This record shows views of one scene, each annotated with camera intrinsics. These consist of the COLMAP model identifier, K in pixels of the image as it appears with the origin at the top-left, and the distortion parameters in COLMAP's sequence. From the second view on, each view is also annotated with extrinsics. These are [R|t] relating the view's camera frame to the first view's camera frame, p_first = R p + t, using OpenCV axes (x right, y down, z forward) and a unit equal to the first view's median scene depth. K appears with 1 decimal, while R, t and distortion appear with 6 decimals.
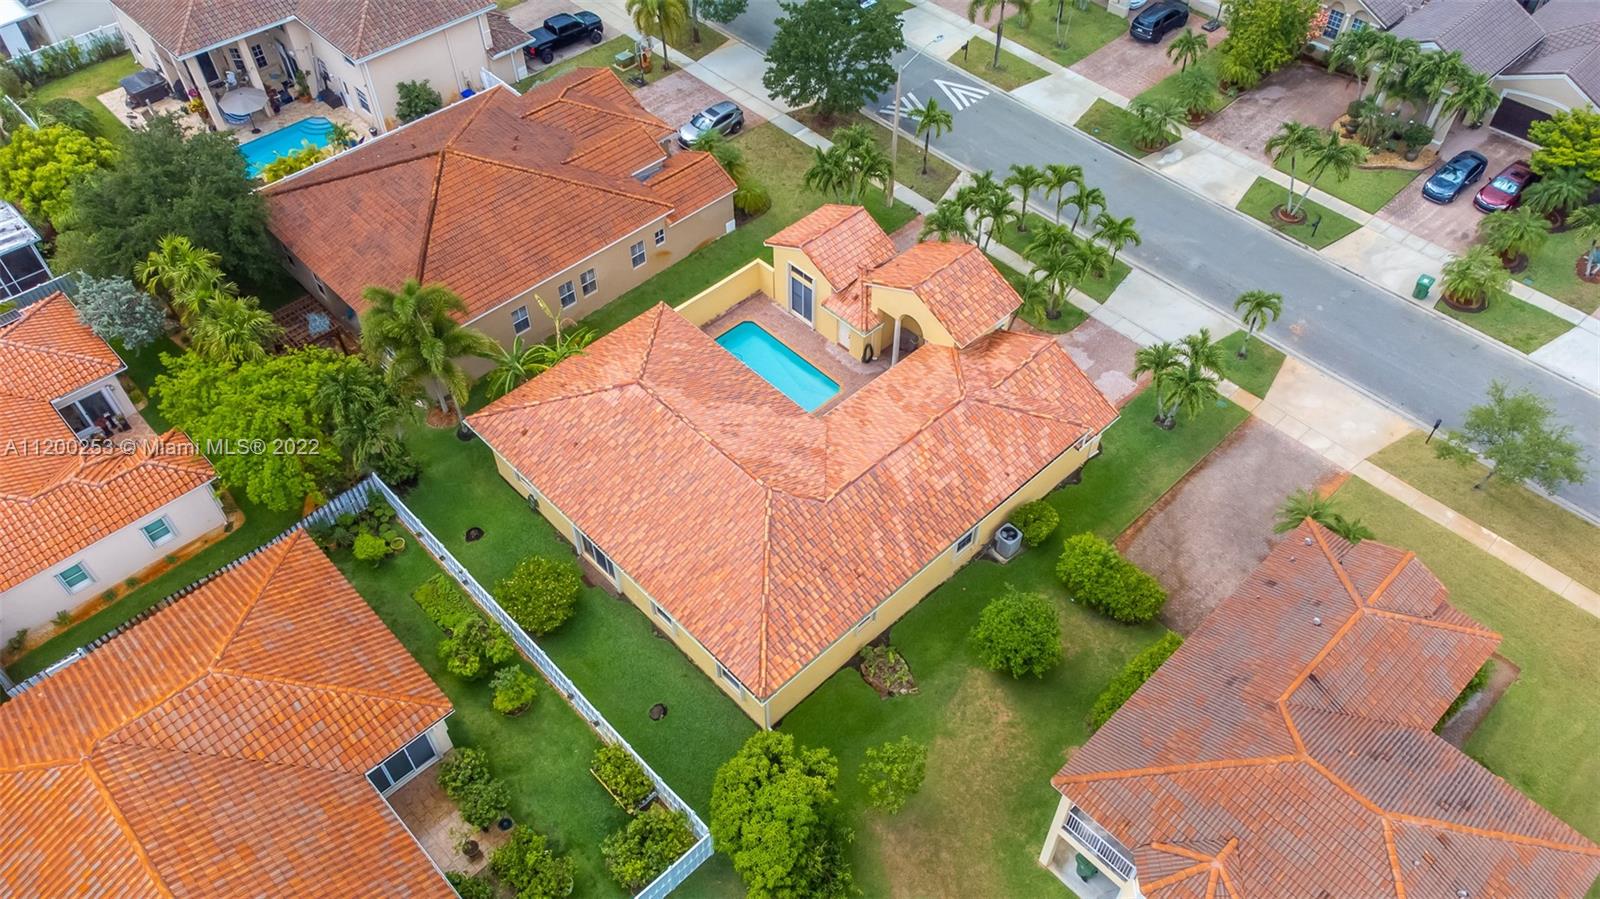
lens RADIAL K [[1198.4, 0, 797.0], [0, 1198.4, 449.5], [0, 0, 1]] dist [0.020906, 0.060179]
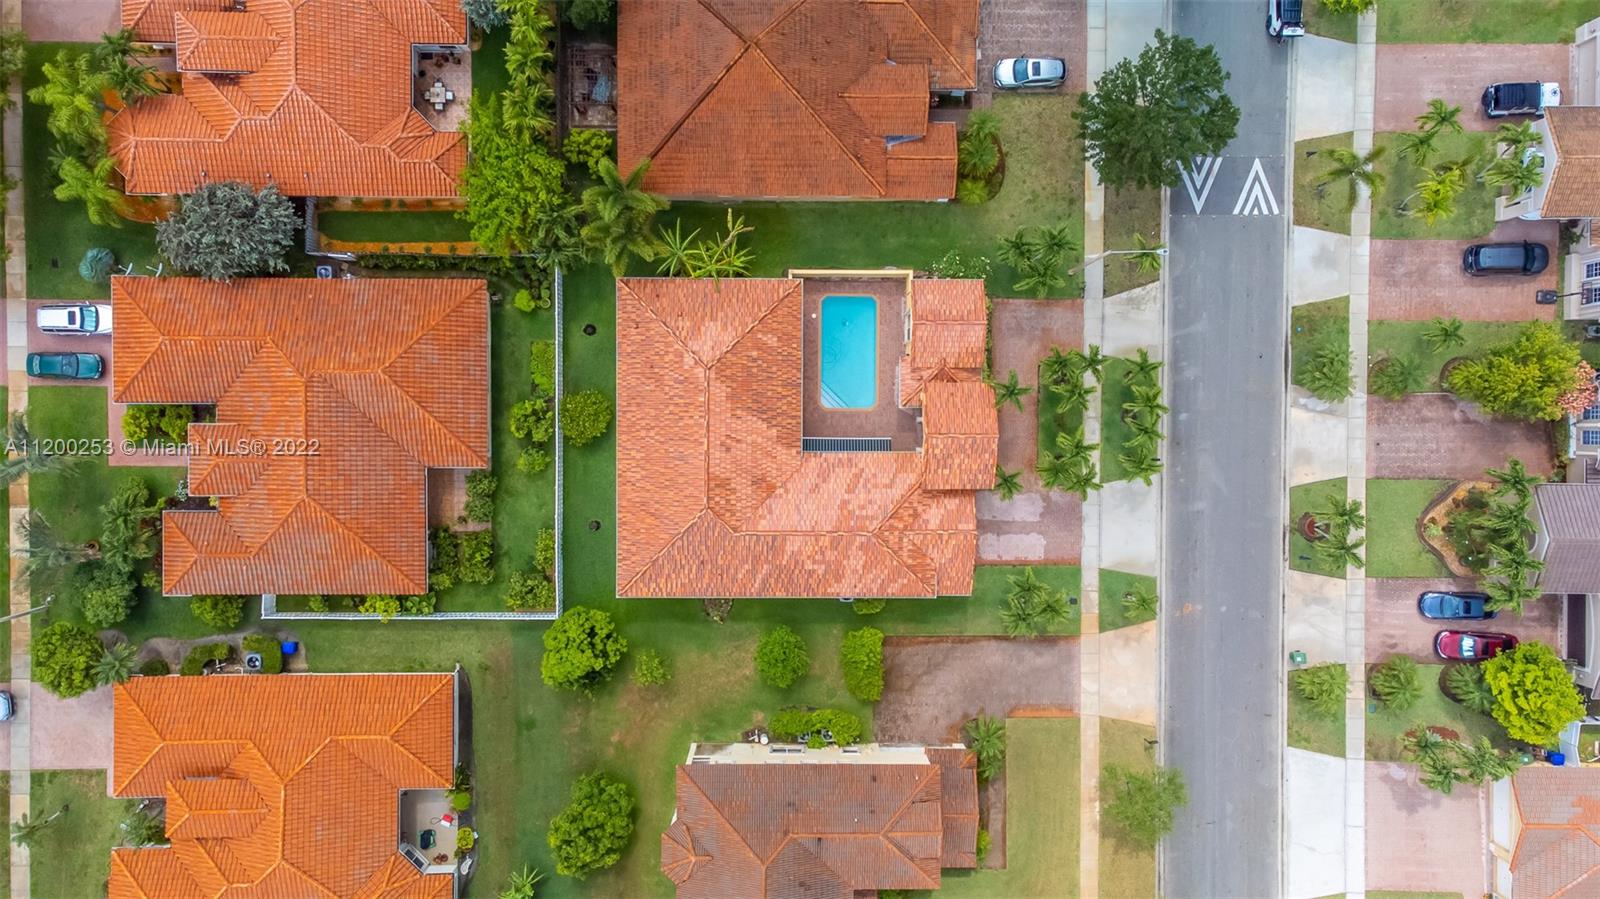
lens RADIAL K [[1199.5, 0, 800.0], [0, 1199.5, 449.5], [0, 0, 1]] dist [0.049811, -0.000798]
pose [[0.722488, 0.690895, 0.025977, -0.022494], [-0.526711, 0.525680, 0.668009, -0.857151], [0.447869, -0.496311, 0.743700, -0.027628]]
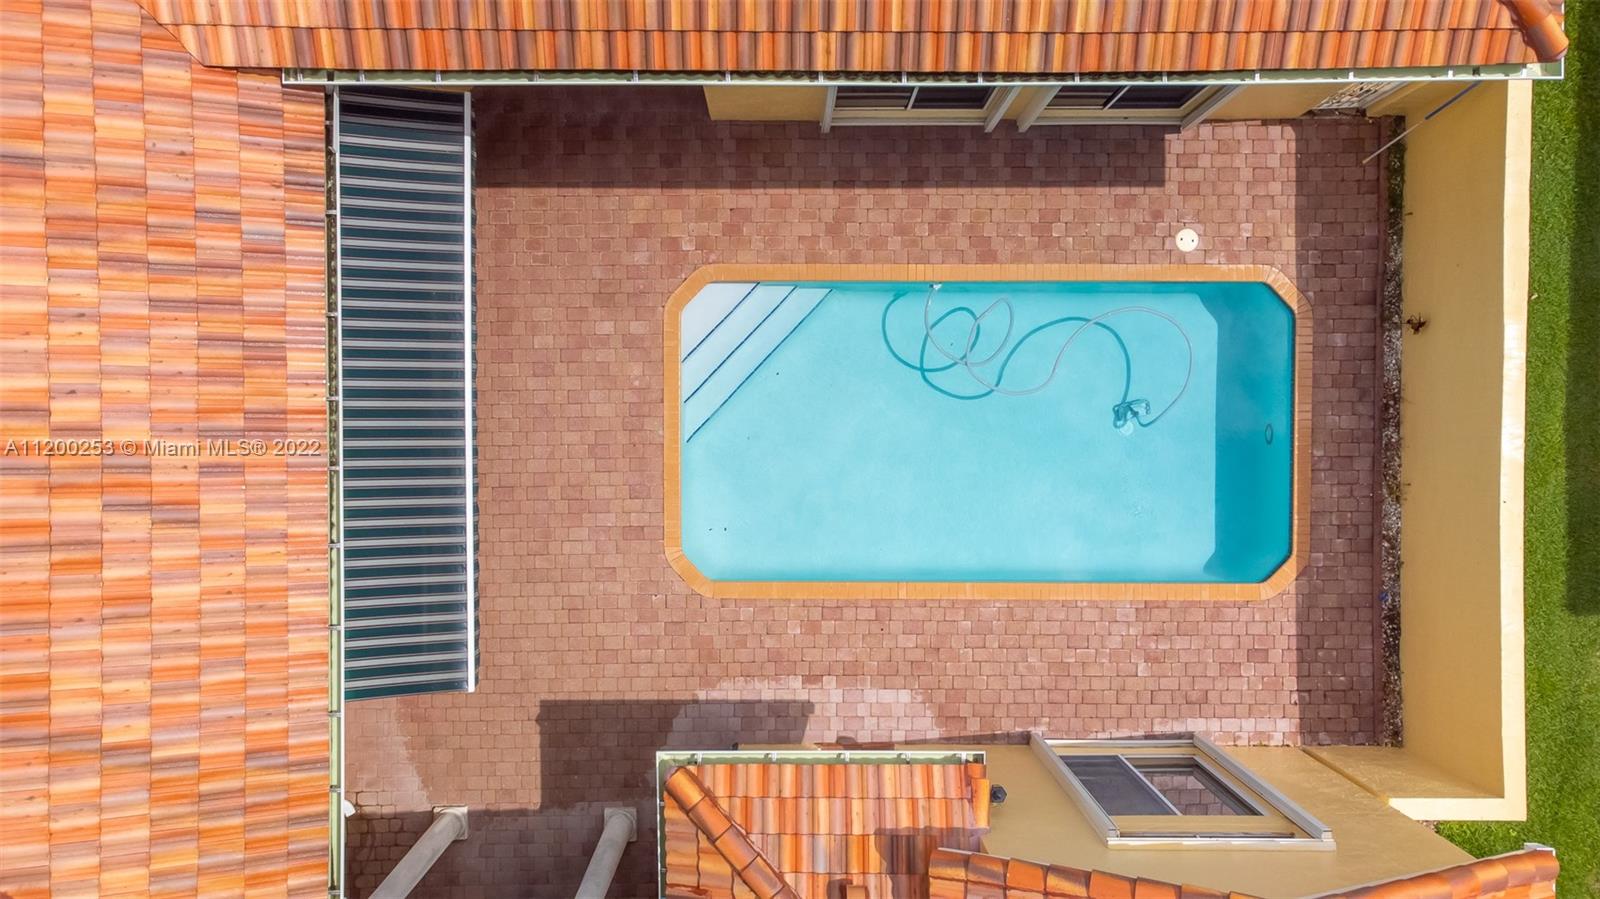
lens RADIAL K [[1198.4, 0, 797.0], [0, 1198.4, 449.5], [0, 0, 1]] dist [0.020906, 0.060179]
pose [[-0.687084, 0.726514, 0.009613, 0.002800], [-0.550565, -0.529226, 0.645598, -0.202895], [0.474124, 0.438288, 0.763617, 0.822271]]
